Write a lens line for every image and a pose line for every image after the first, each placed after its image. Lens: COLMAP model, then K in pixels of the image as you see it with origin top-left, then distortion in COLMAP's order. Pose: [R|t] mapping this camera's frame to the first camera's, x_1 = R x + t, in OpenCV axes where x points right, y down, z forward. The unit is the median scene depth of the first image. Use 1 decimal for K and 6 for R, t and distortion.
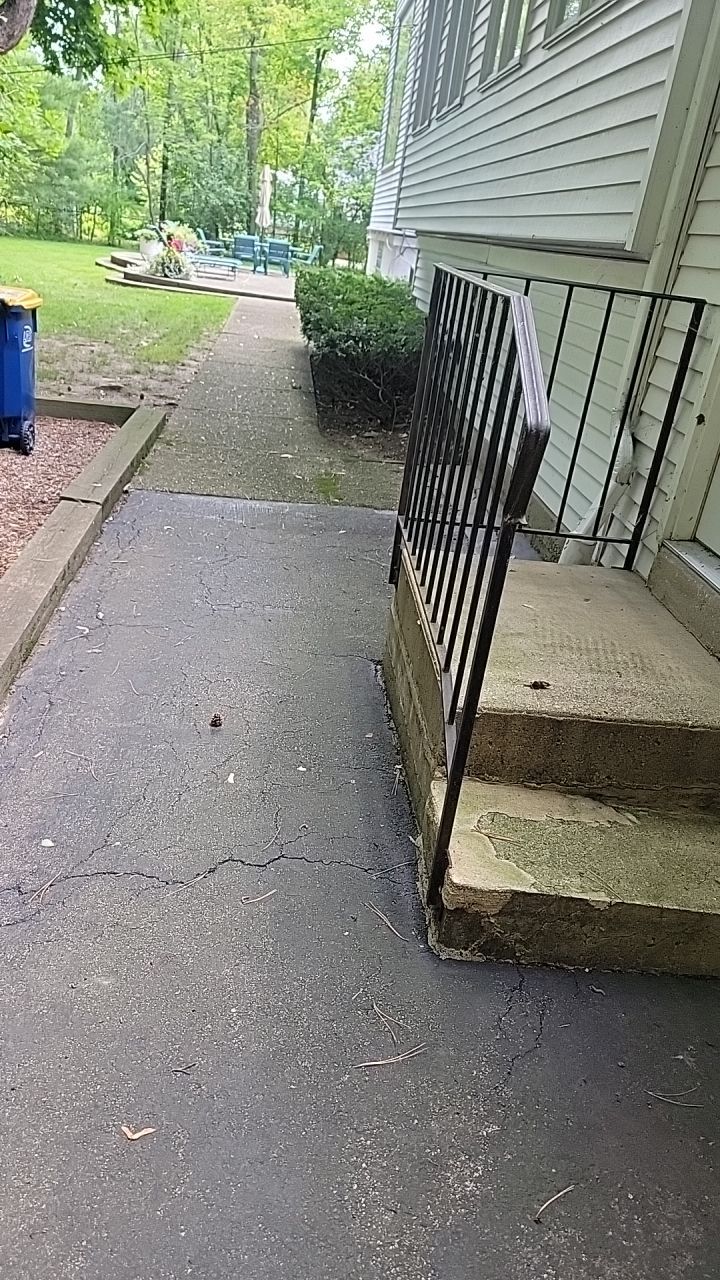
lens RADIAL K [[886.0, 0, 360.3], [0, 886.0, 662.5], [0, 0, 1]] dist [0.086252, -0.075496]
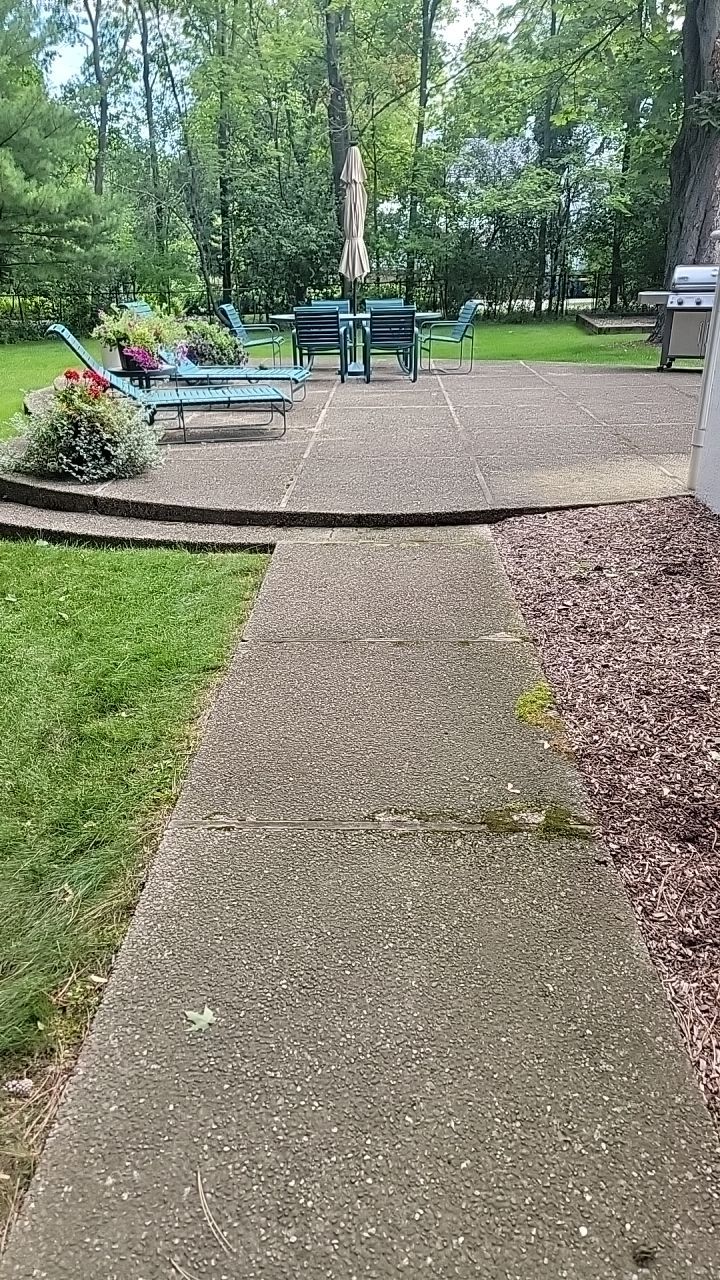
lens RADIAL K [[870.4, 0, 355.6], [0, 870.4, 679.9], [0, 0, 1]] dist [0.069565, -0.075937]
pose [[0.985418, -0.073361, -0.153521, -0.053098], [0.071649, 0.997291, -0.016666, -0.269861], [0.154328, 0.005423, 0.988005, 0.551063]]
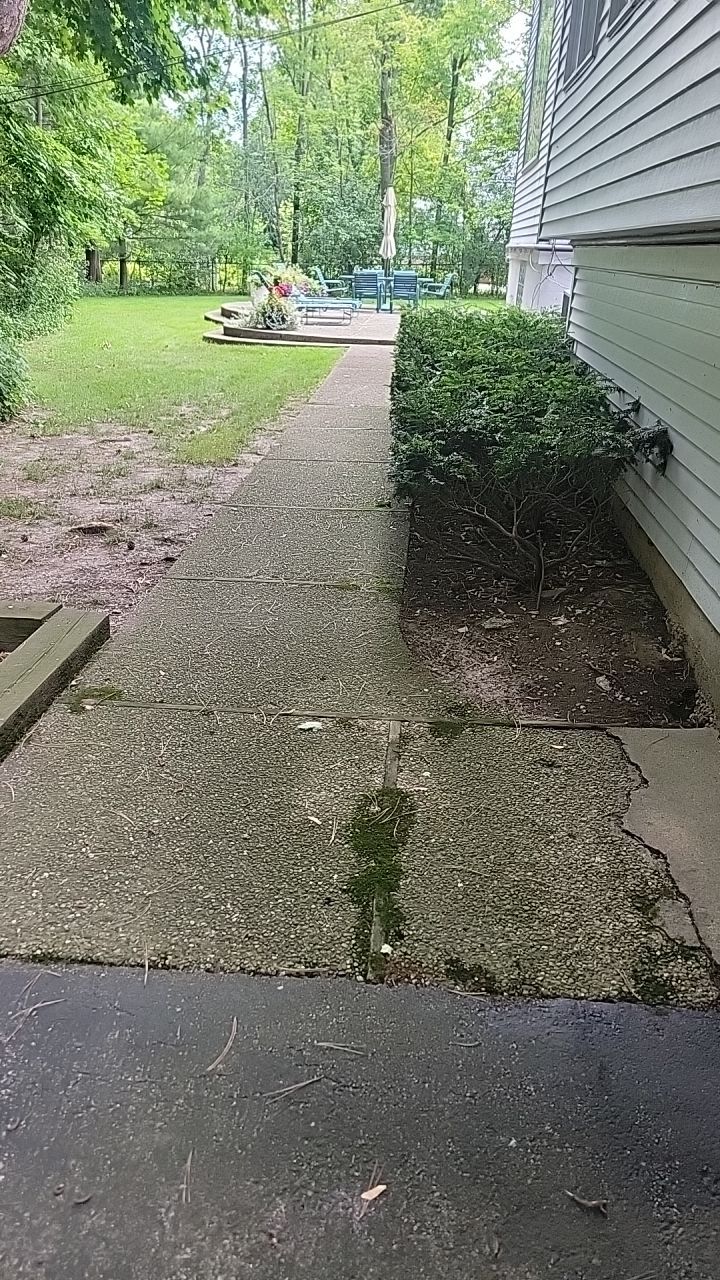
lens RADIAL K [[886.0, 0, 360.3], [0, 886.0, 662.5], [0, 0, 1]] dist [0.086252, -0.075496]
pose [[0.984975, -0.020892, -0.171430, 0.007142], [0.016465, 0.999494, -0.027203, -0.069760], [0.171912, 0.023972, 0.984821, 0.148705]]
